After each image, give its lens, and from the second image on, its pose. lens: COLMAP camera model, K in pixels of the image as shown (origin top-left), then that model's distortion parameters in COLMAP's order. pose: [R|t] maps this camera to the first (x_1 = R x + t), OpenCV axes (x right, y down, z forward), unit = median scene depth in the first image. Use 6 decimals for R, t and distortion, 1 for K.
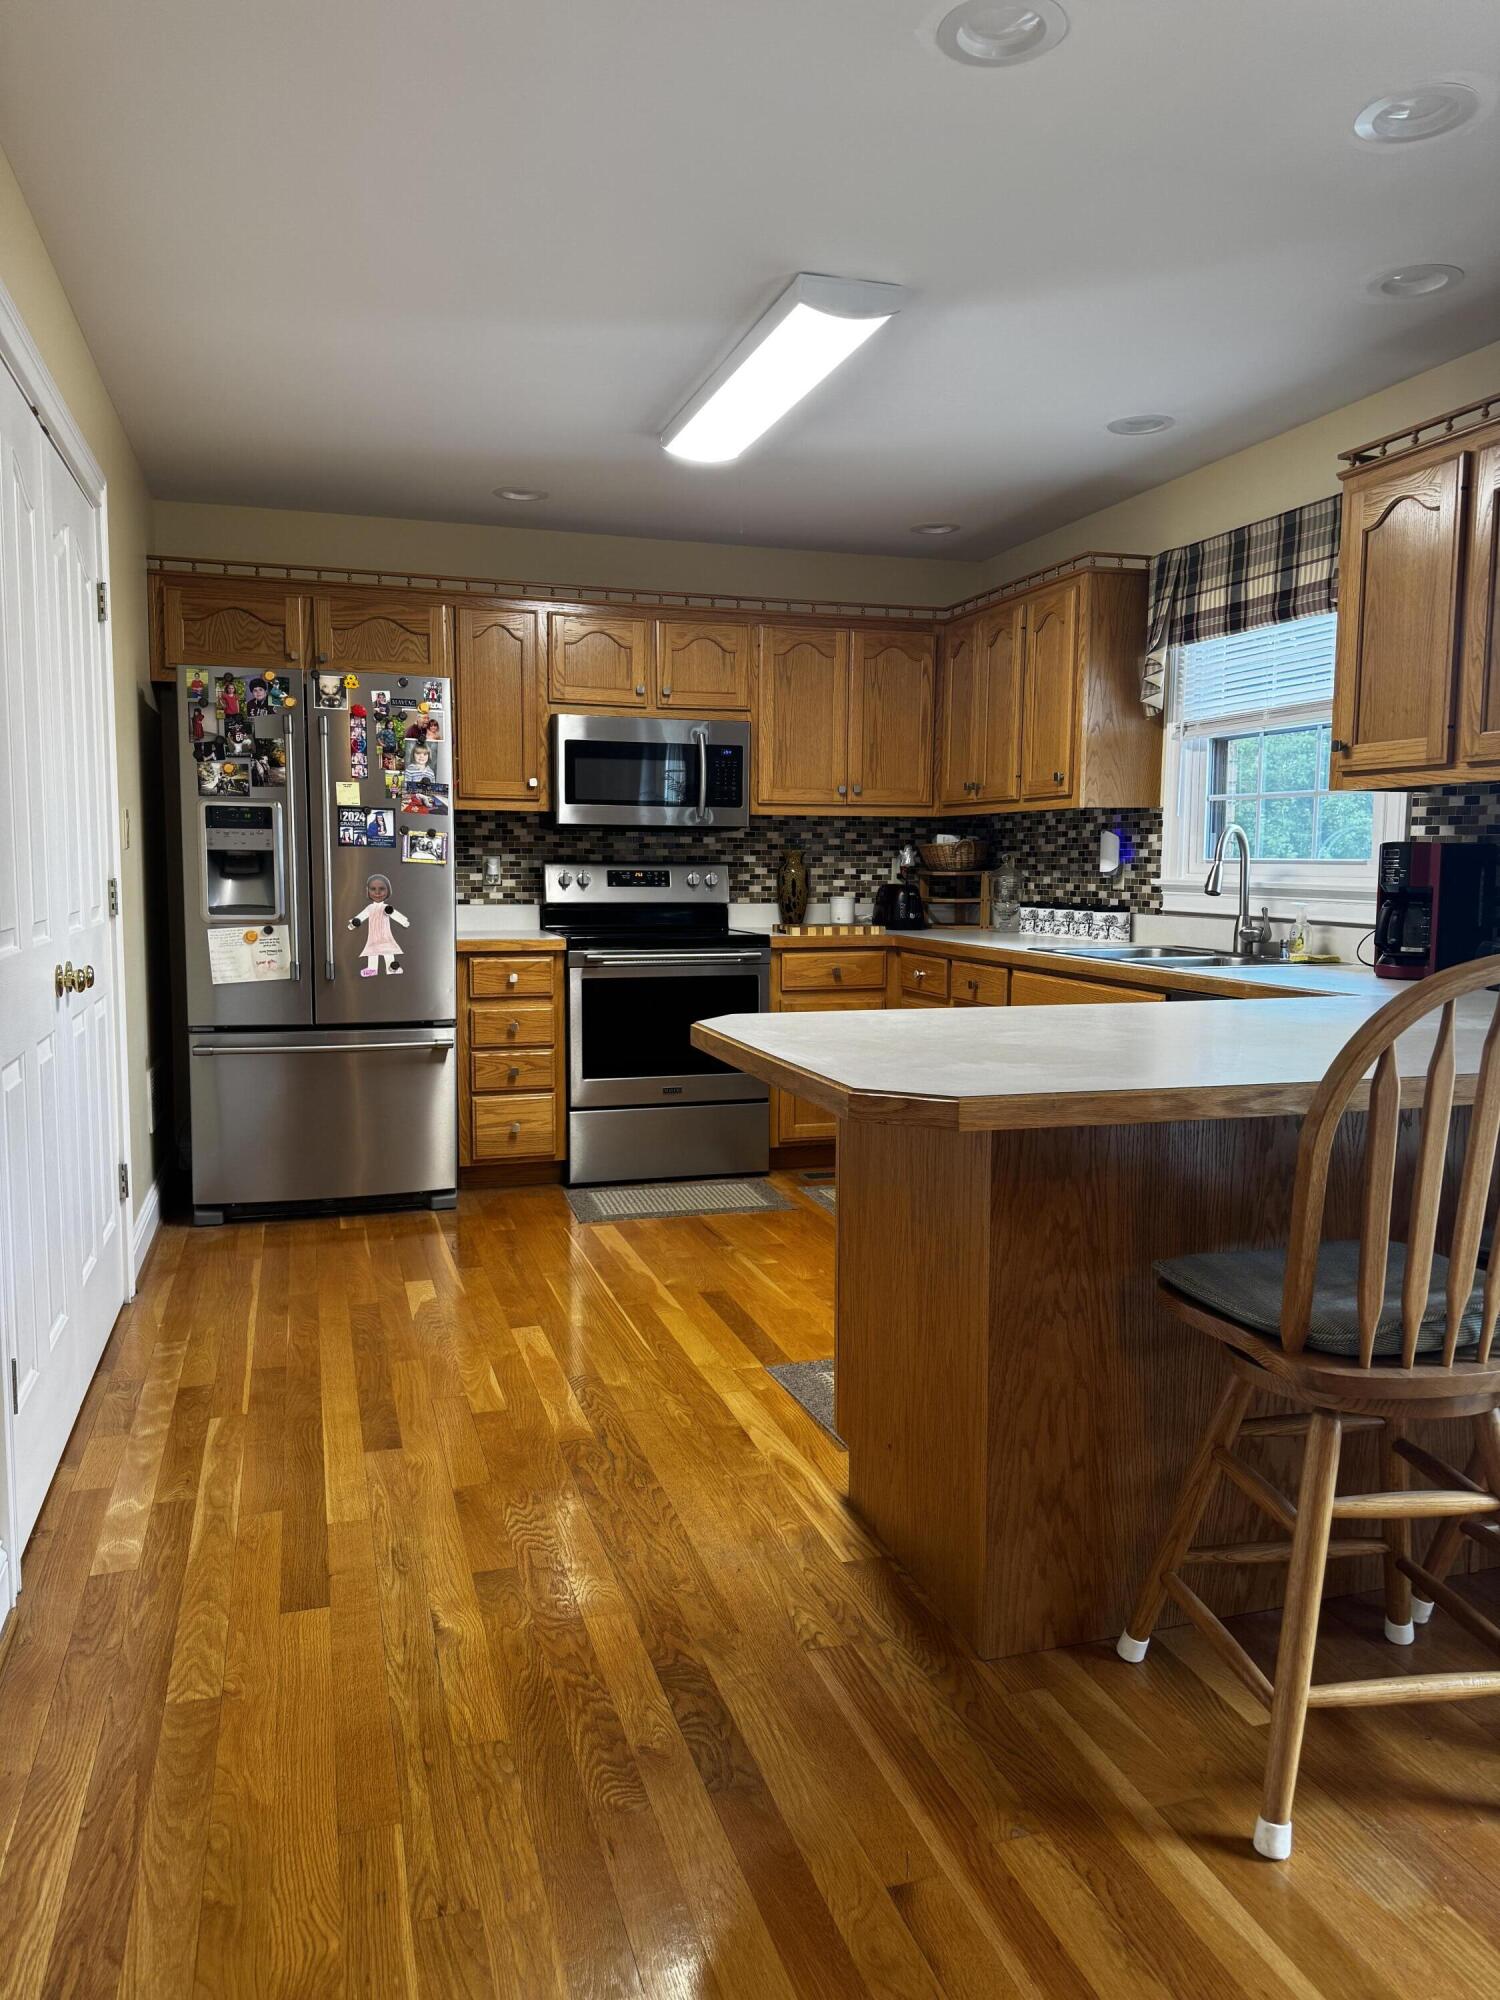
lens RADIAL K [[1400.6, 0, 734.9], [0, 1400.6, 1002.1], [0, 0, 1]] dist [0.065747, -0.058024]
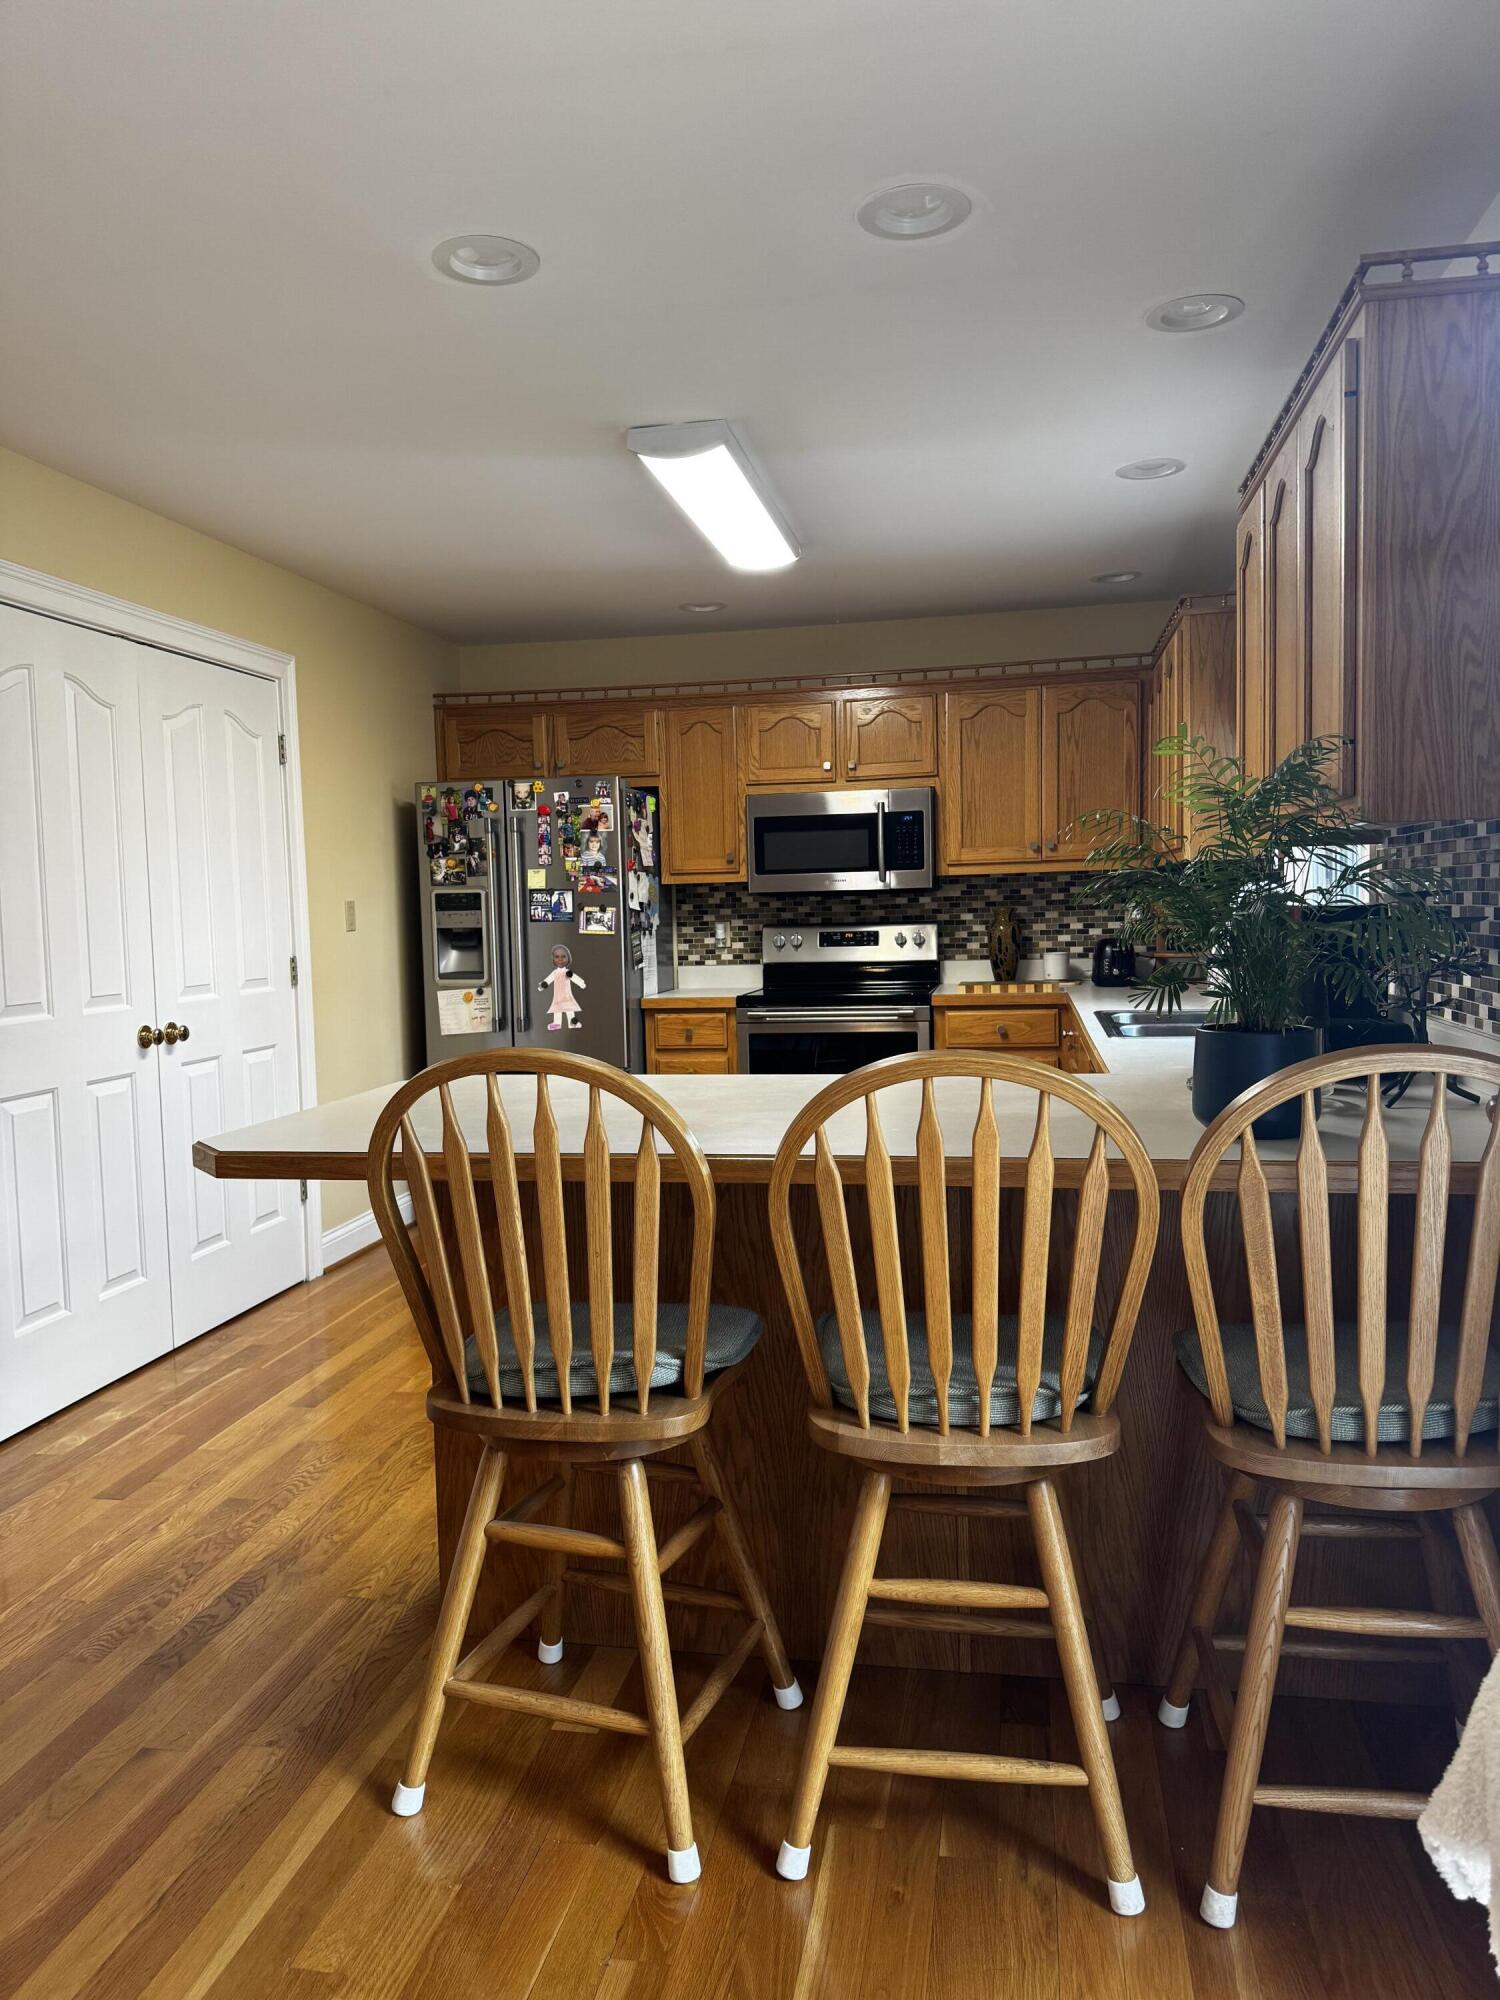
lens RADIAL K [[1400.6, 0, 762.4], [0, 1400.6, 1007.3], [0, 0, 1]] dist [0.065747, -0.058024]
pose [[0.880104, 0.005594, -0.474748, 0.461535], [-0.016330, 0.999696, -0.018493, -0.018419], [0.474500, 0.024029, 0.879927, 0.036188]]
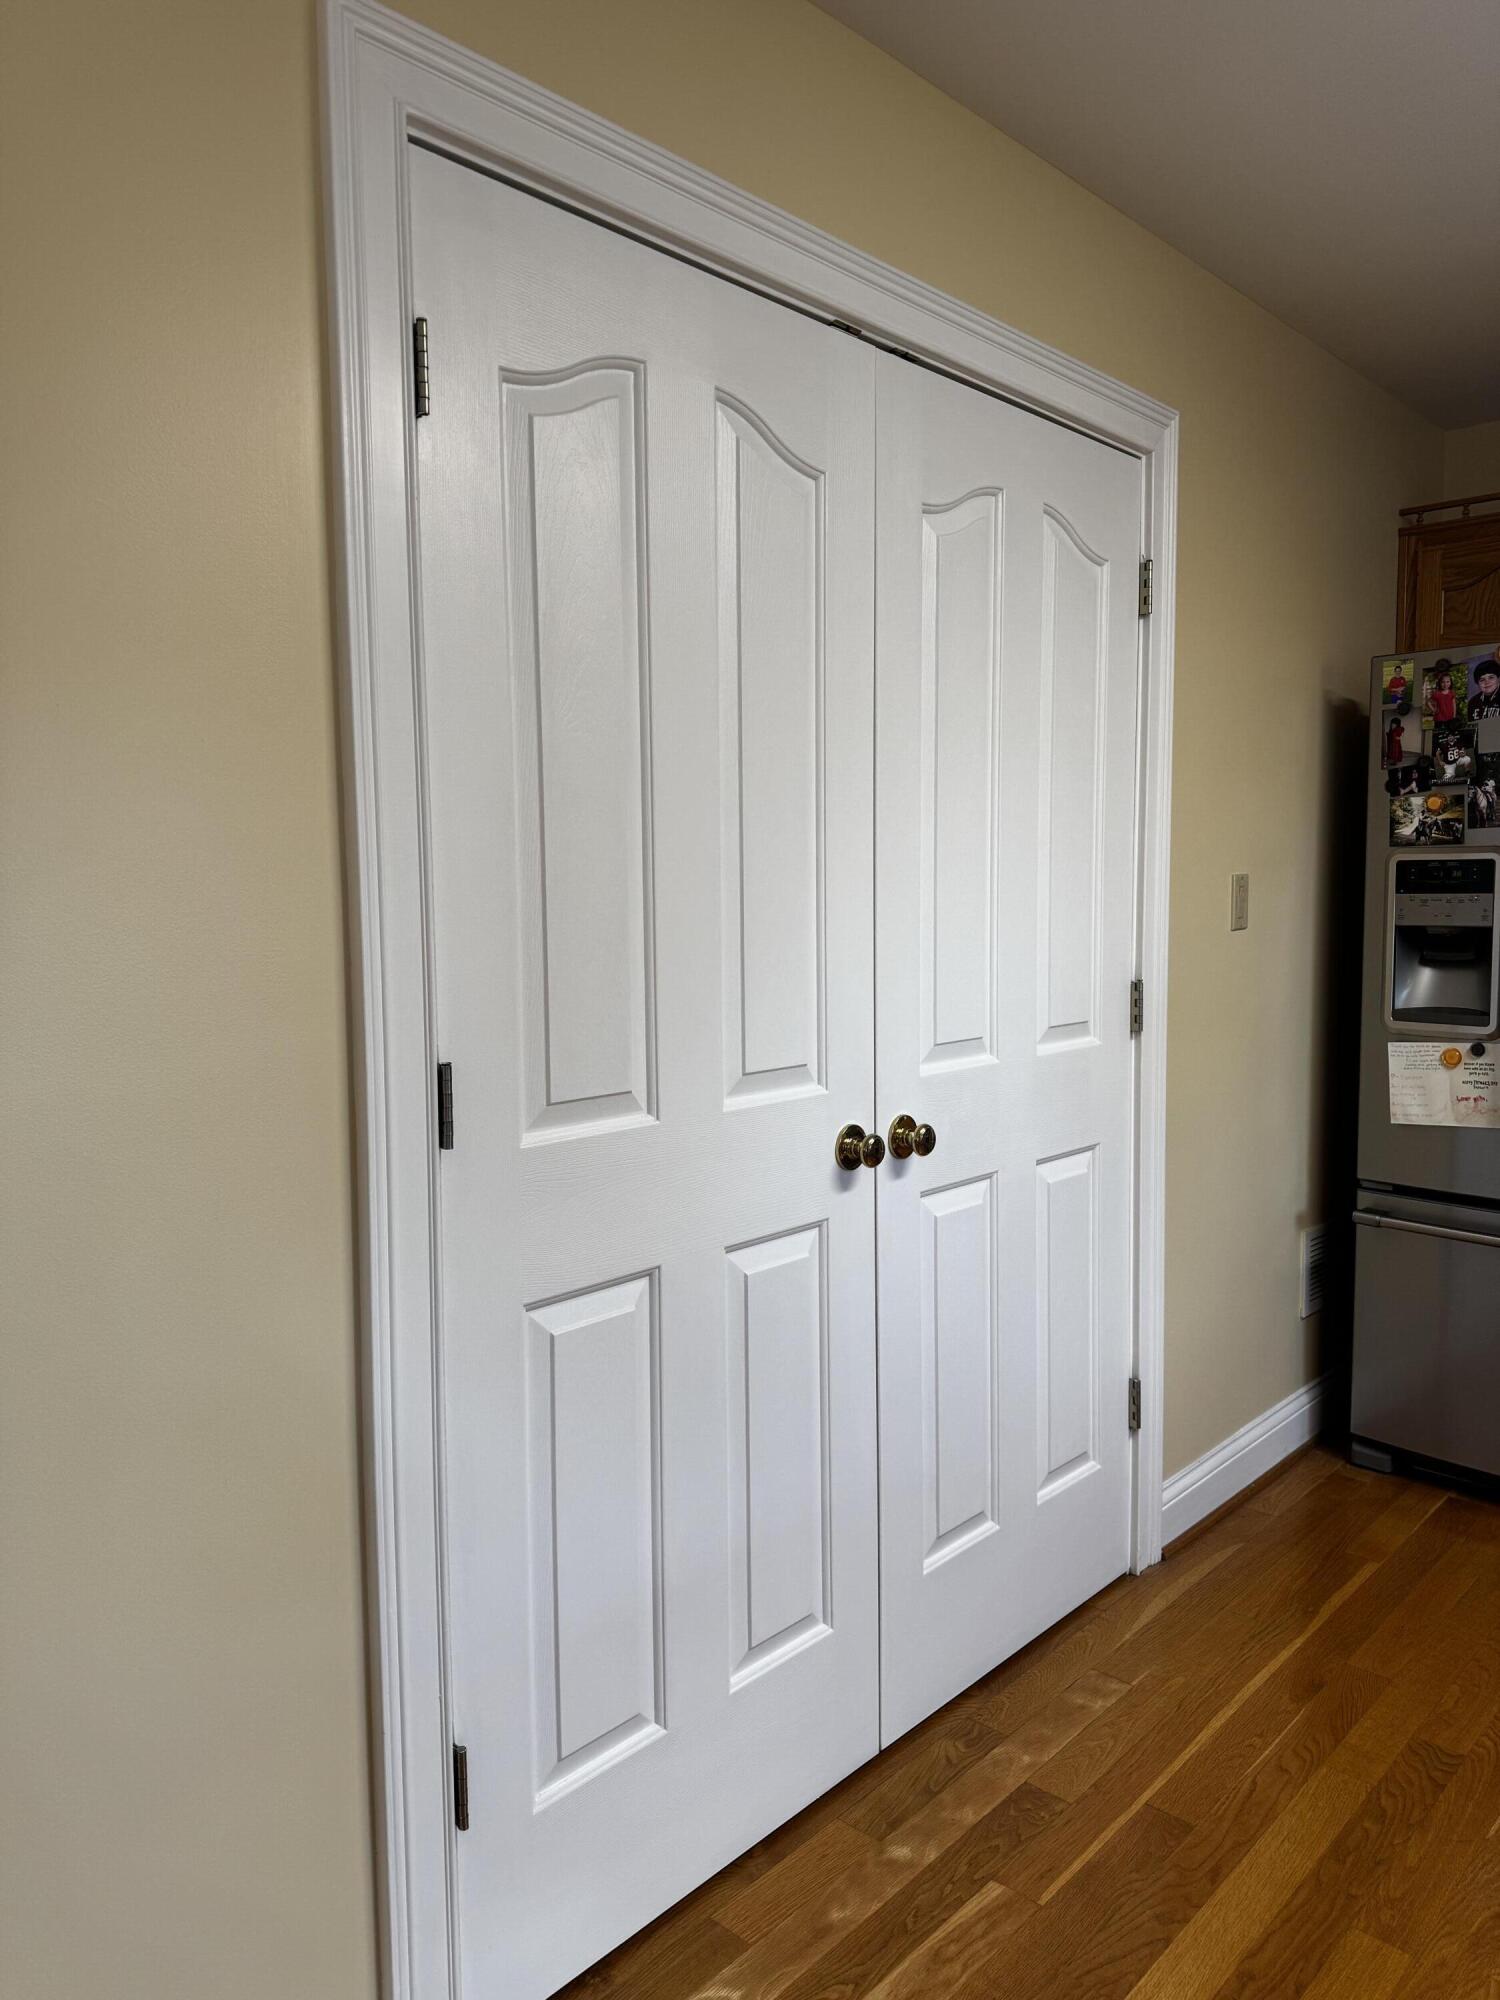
lens RADIAL K [[1400.6, 0, 785.9], [0, 1400.6, 1007.6], [0, 0, 1]] dist [0.065747, -0.058024]
pose [[0.504366, 0.060903, -0.861339, 0.064975], [-0.070770, 0.997069, 0.029060, -0.065401], [0.860585, 0.046300, 0.507198, 0.391717]]
